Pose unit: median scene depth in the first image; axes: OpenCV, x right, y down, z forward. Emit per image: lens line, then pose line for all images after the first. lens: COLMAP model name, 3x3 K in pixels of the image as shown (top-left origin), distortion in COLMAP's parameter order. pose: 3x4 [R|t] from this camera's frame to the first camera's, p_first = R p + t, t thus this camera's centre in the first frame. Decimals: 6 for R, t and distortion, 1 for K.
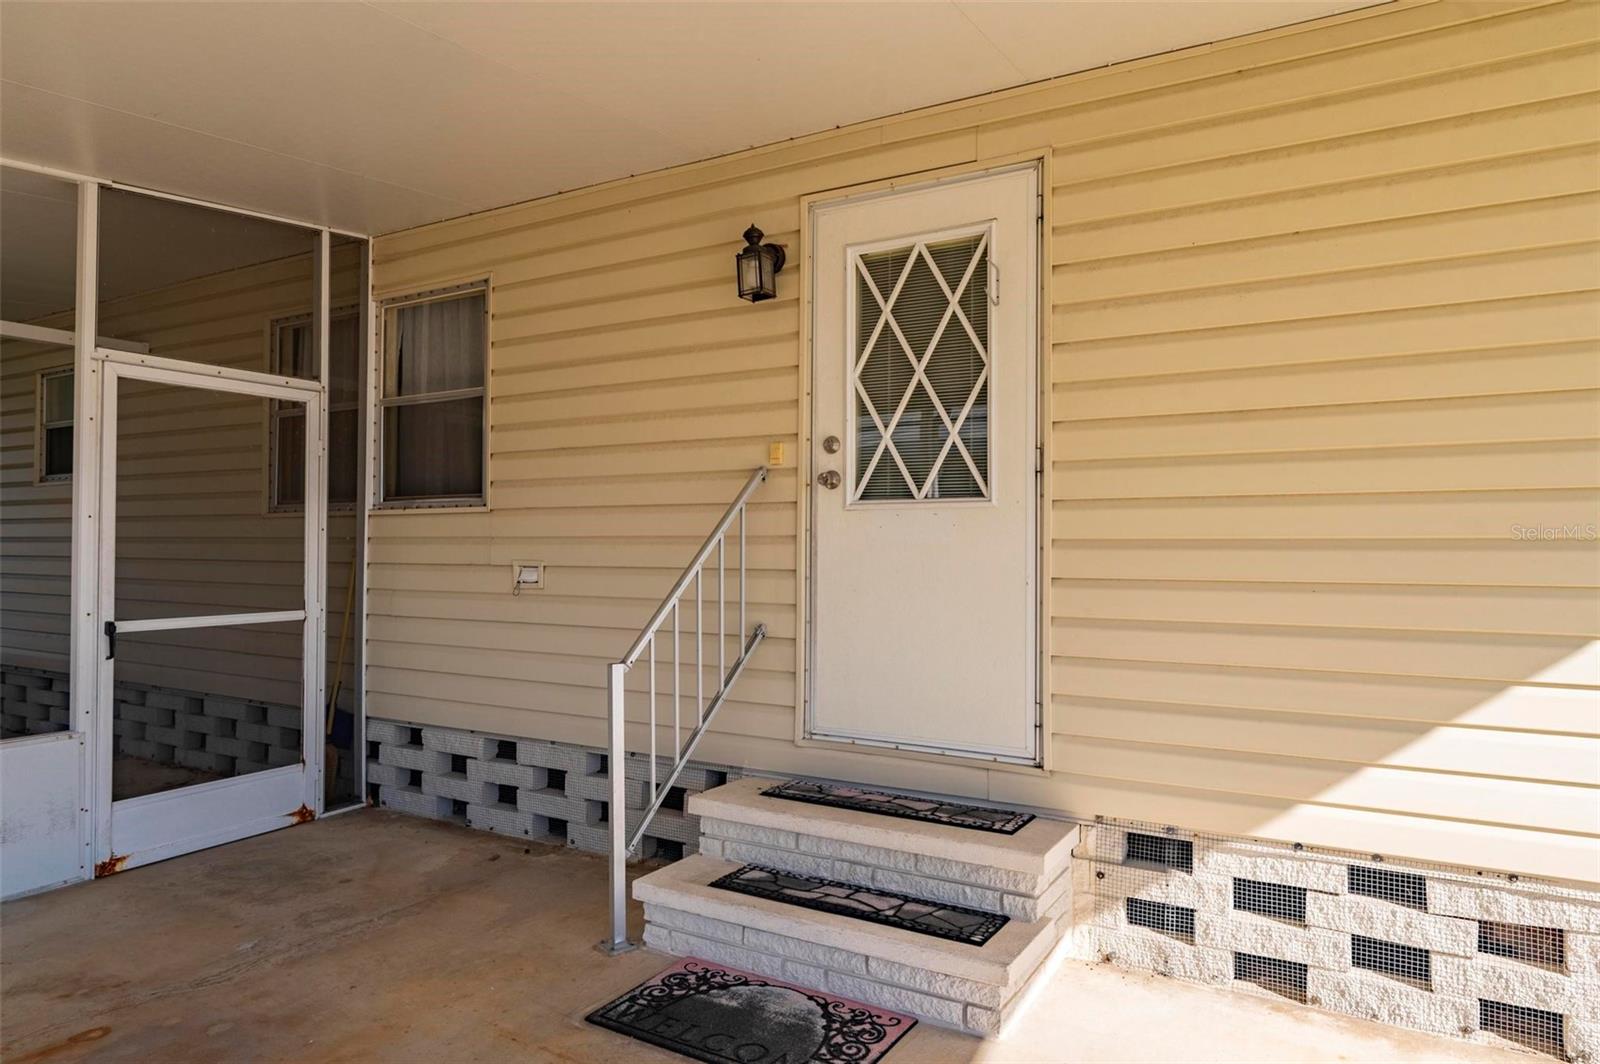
lens RADIAL K [[960.1, 0, 761.3], [0, 960.1, 536.2], [0, 0, 1]] dist [-0.000609, 0.000077]
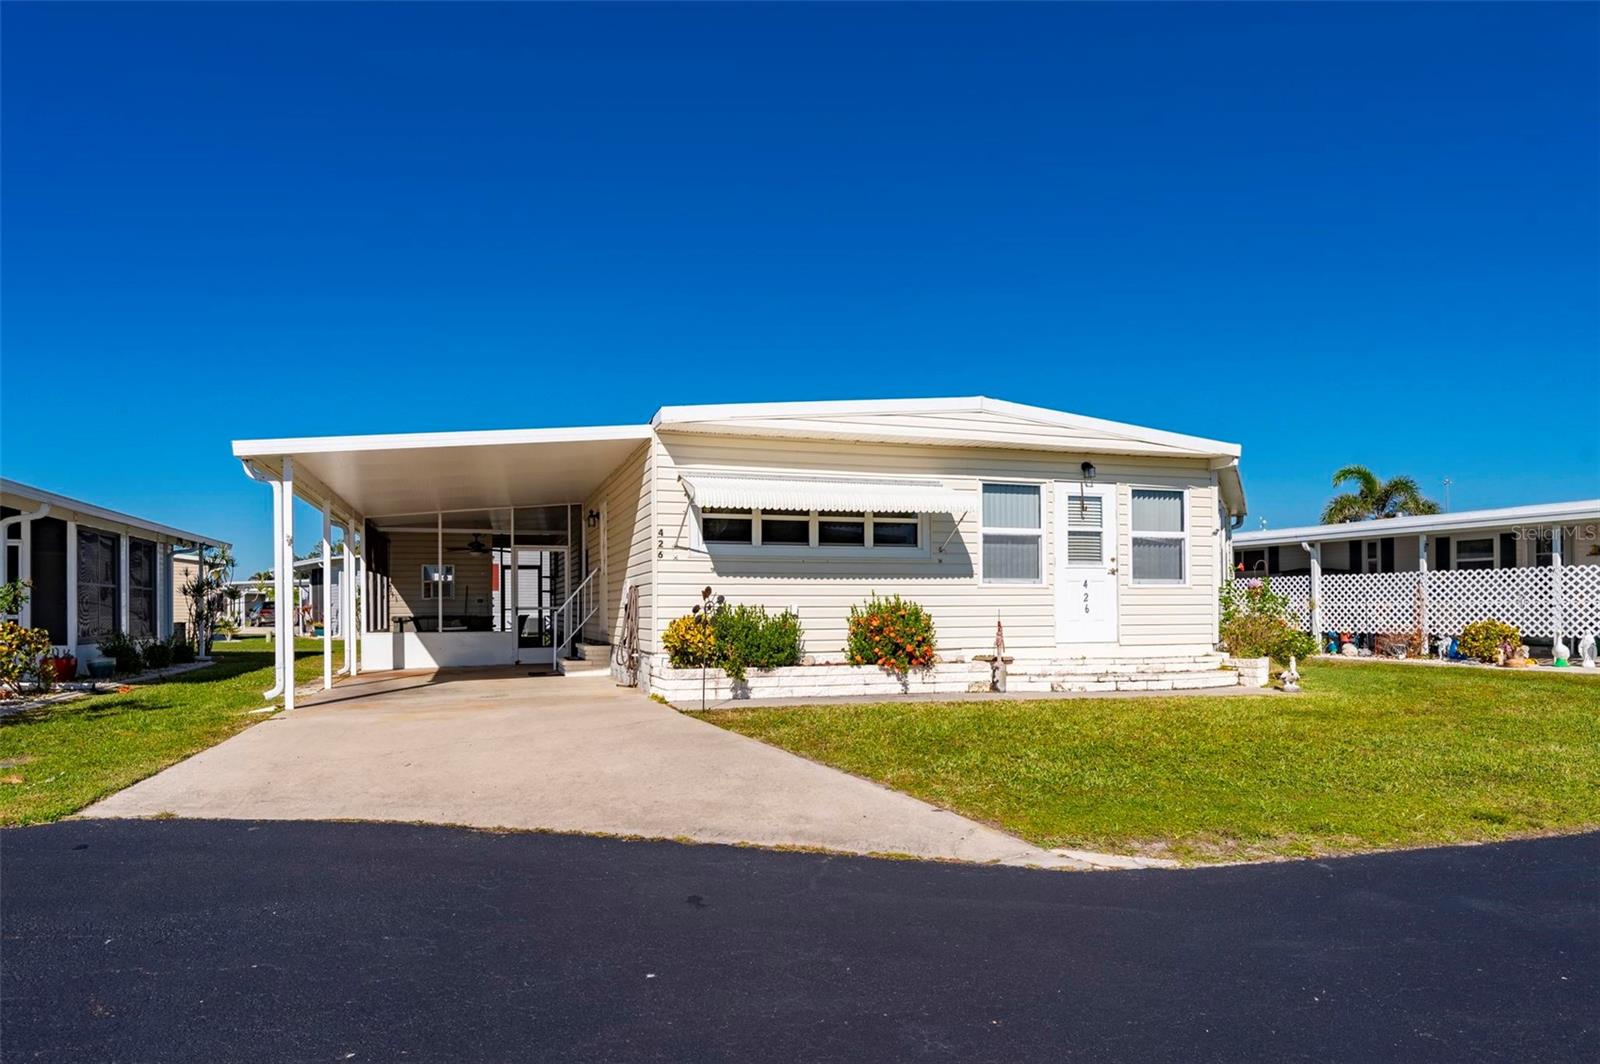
lens RADIAL K [[951.4, 0, 774.8], [0, 951.4, 600.1], [0, 0, 1]] dist [0.004316, 0.000562]
pose [[0.735854, -0.016073, -0.676949, 3.571634], [0.017203, 0.999839, -0.005040, 0.112759], [0.676921, -0.007937, 0.736013, -1.600414]]
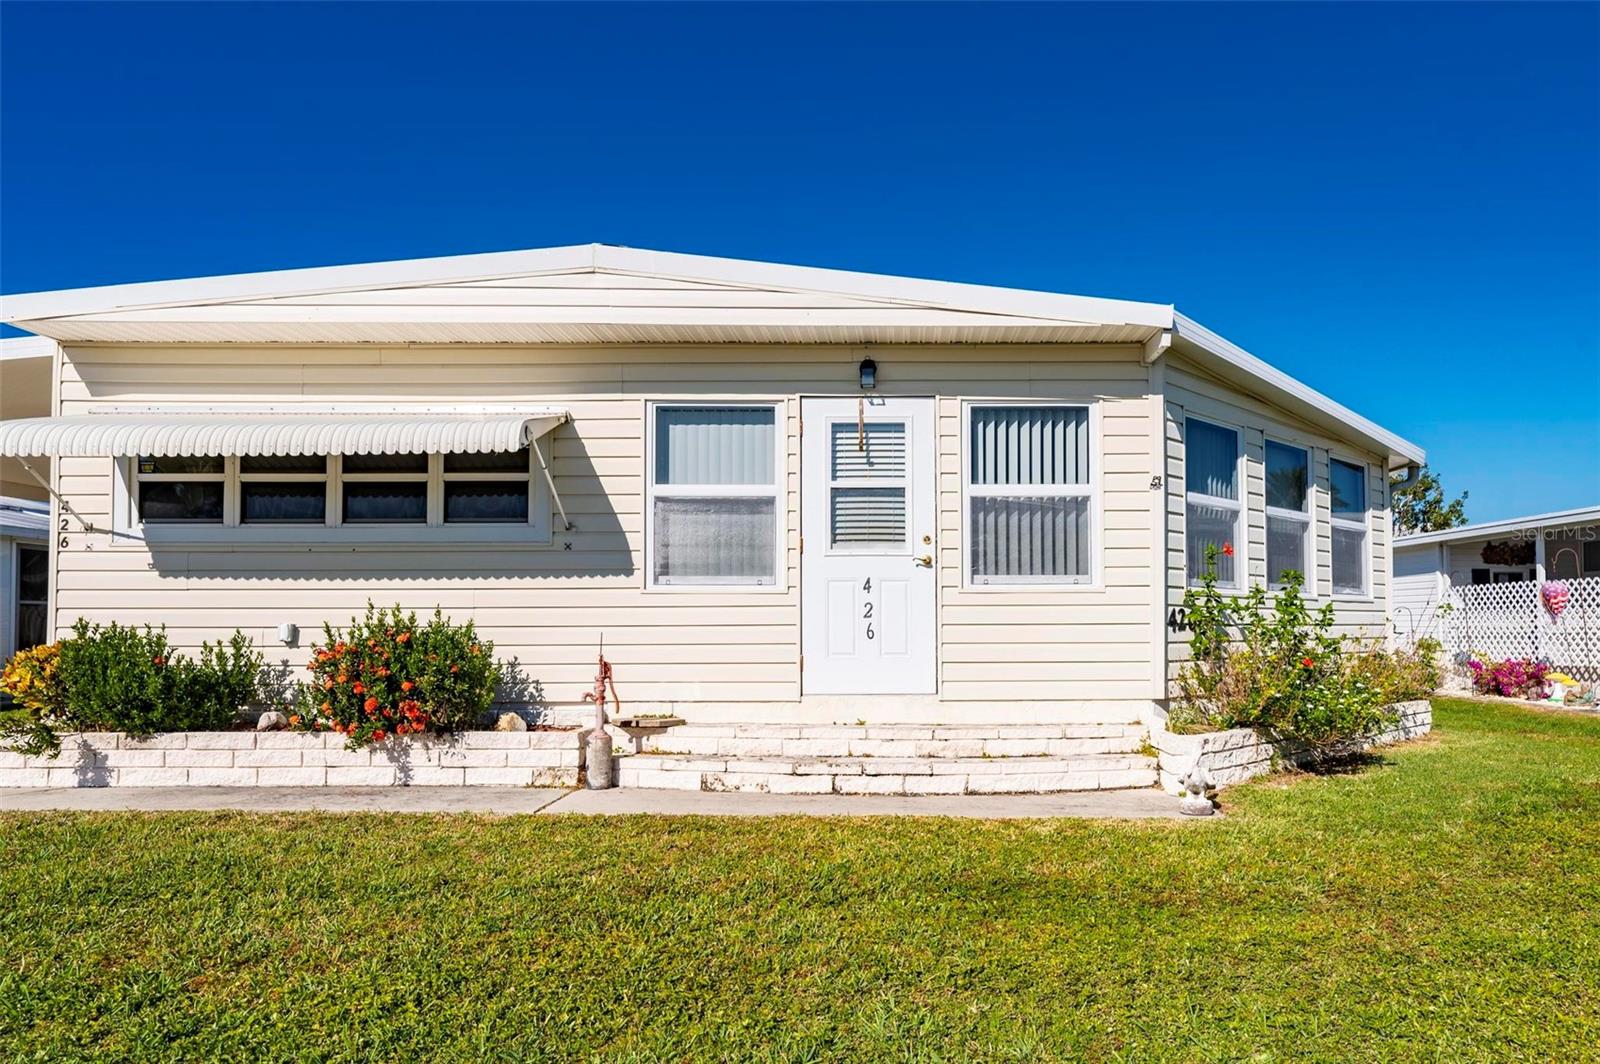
lens RADIAL K [[1050.6, 0, 888.4], [0, 1050.6, 599.0], [0, 0, 1]] dist [0.001301, 0.000836]
pose [[0.509744, -0.028775, -0.859845, 3.856721], [0.015985, 0.999585, -0.023975, 0.133090], [0.860178, -0.001523, 0.509992, 0.751742]]
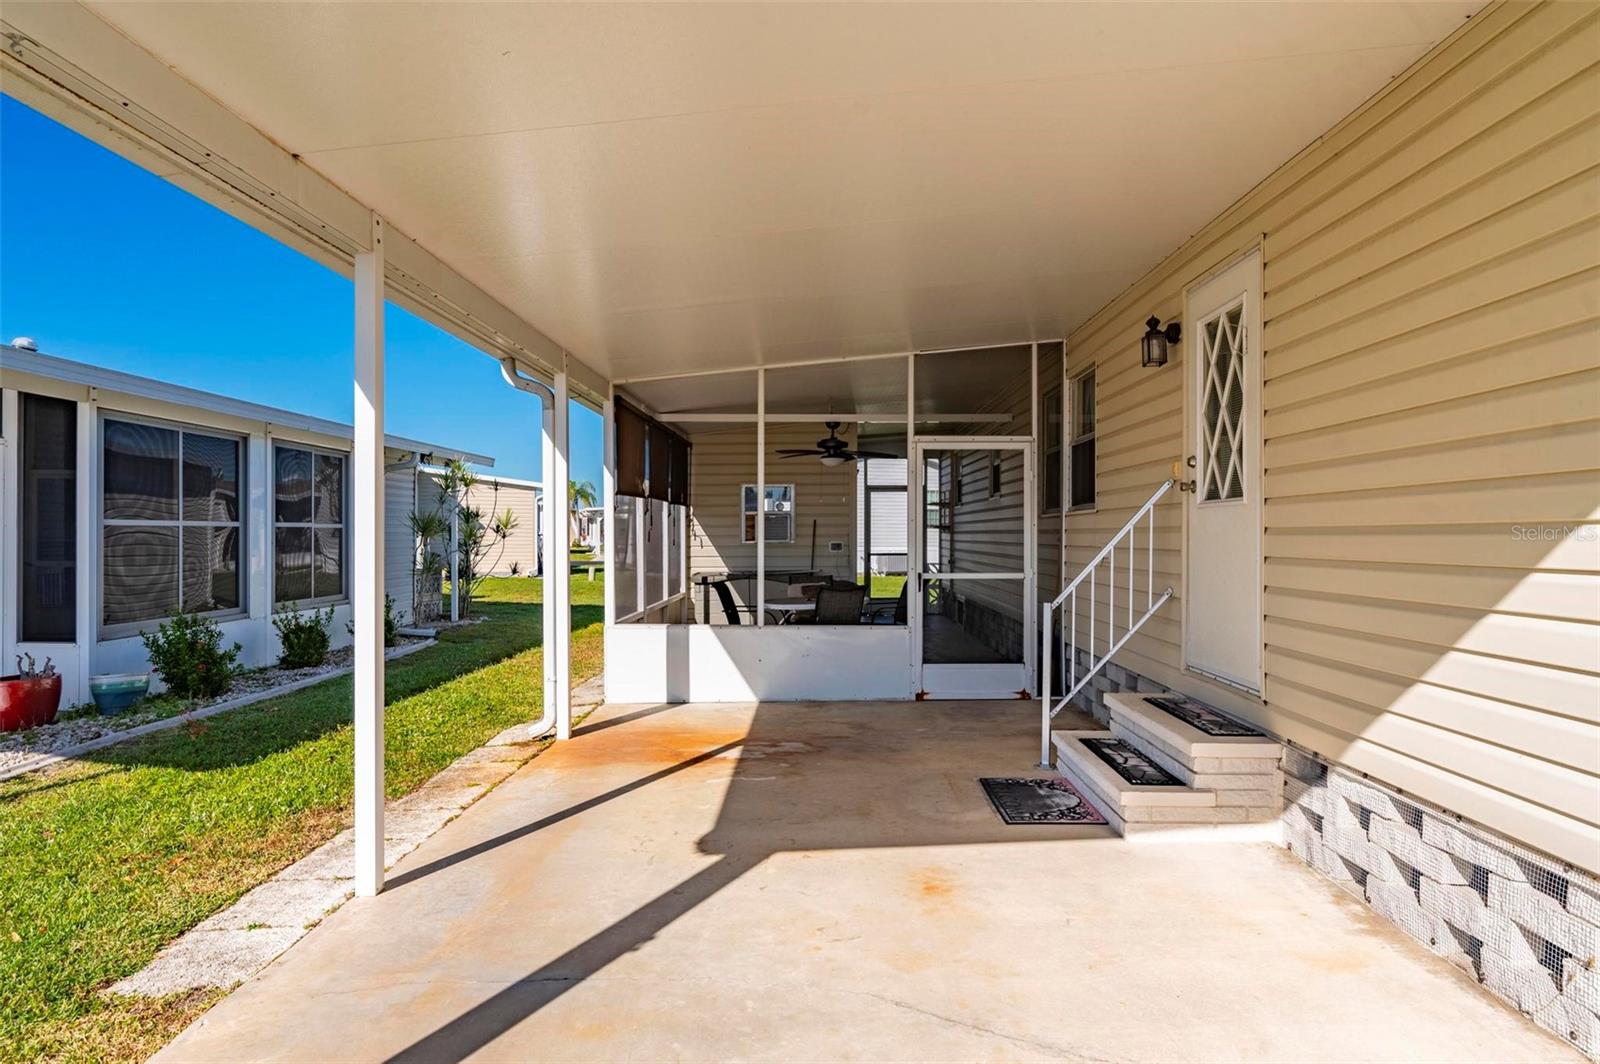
lens RADIAL K [[937.8, 0, 800.0], [0, 937.8, 532.0], [0, 0, 1]] dist [-0.001711, 0.000277]
pose [[0.479676, -0.005925, -0.877426, 1.042227], [0.010925, 0.999940, -0.000779, 0.002832], [0.877378, -0.009212, 0.479712, -0.175362]]
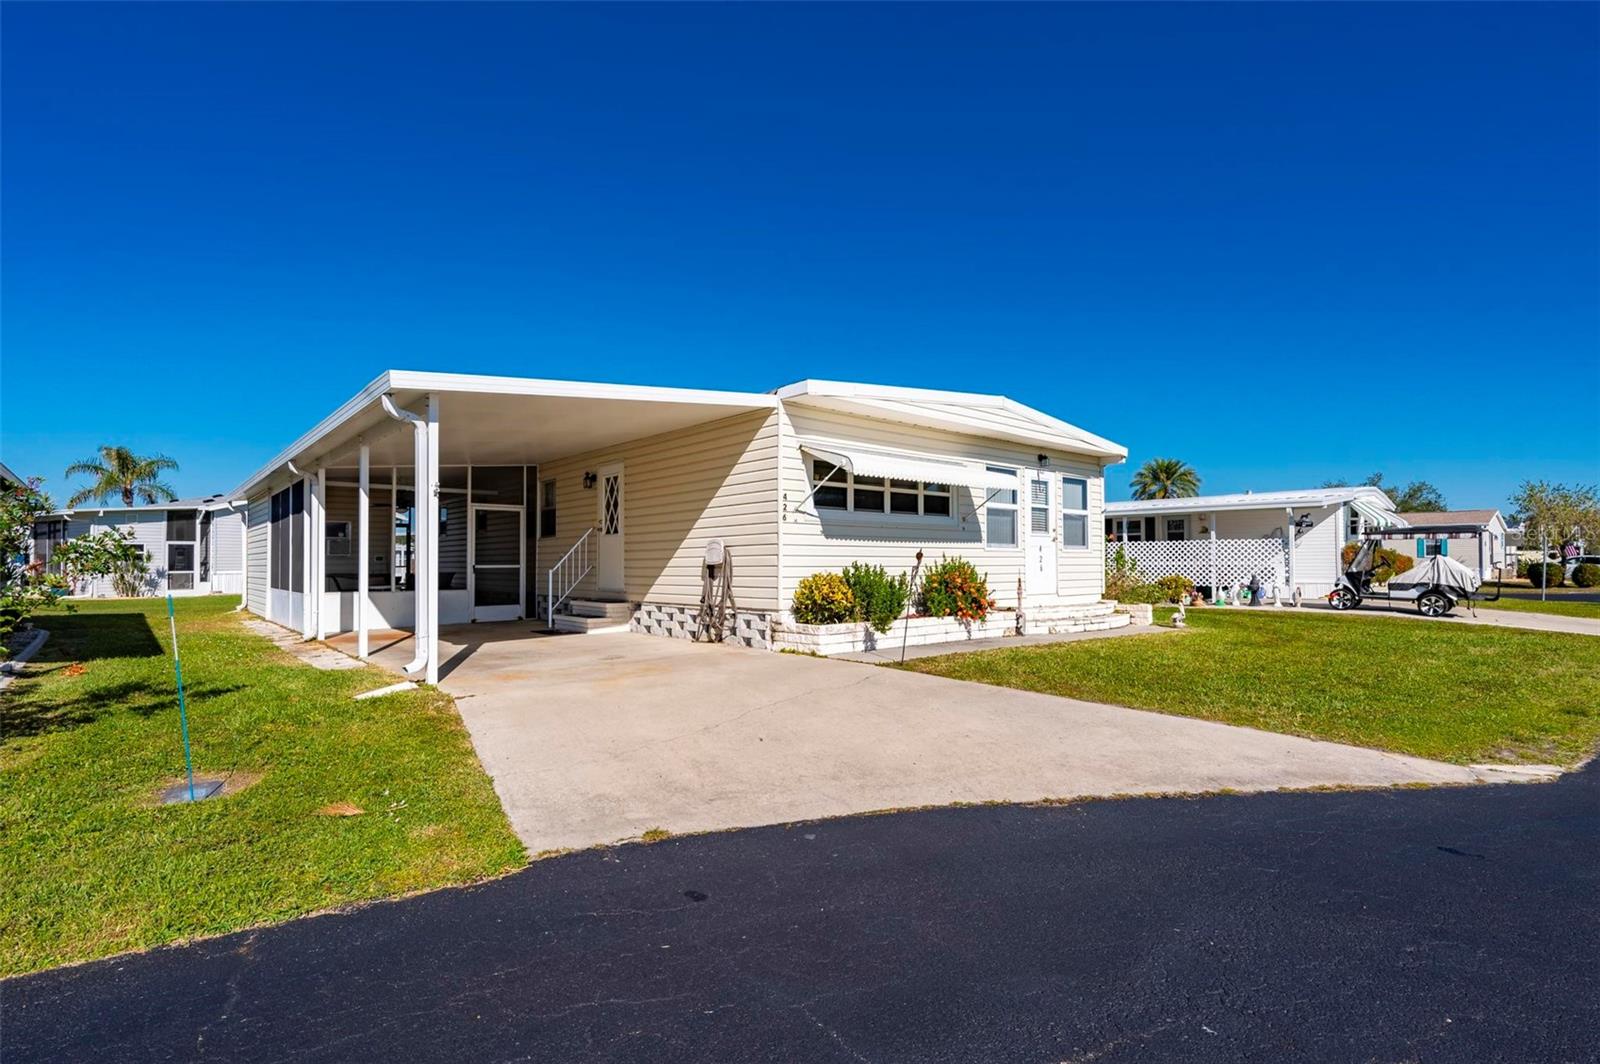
lens RADIAL K [[762.1, 0, 795.8], [0, 762.1, 545.6], [0, 0, 1]] dist [0.000508, -0.000013]
pose [[0.943535, -0.017388, -0.330816, 2.127575], [0.012680, 0.999785, -0.016385, 0.084582], [0.331029, 0.011265, 0.943553, -2.046256]]
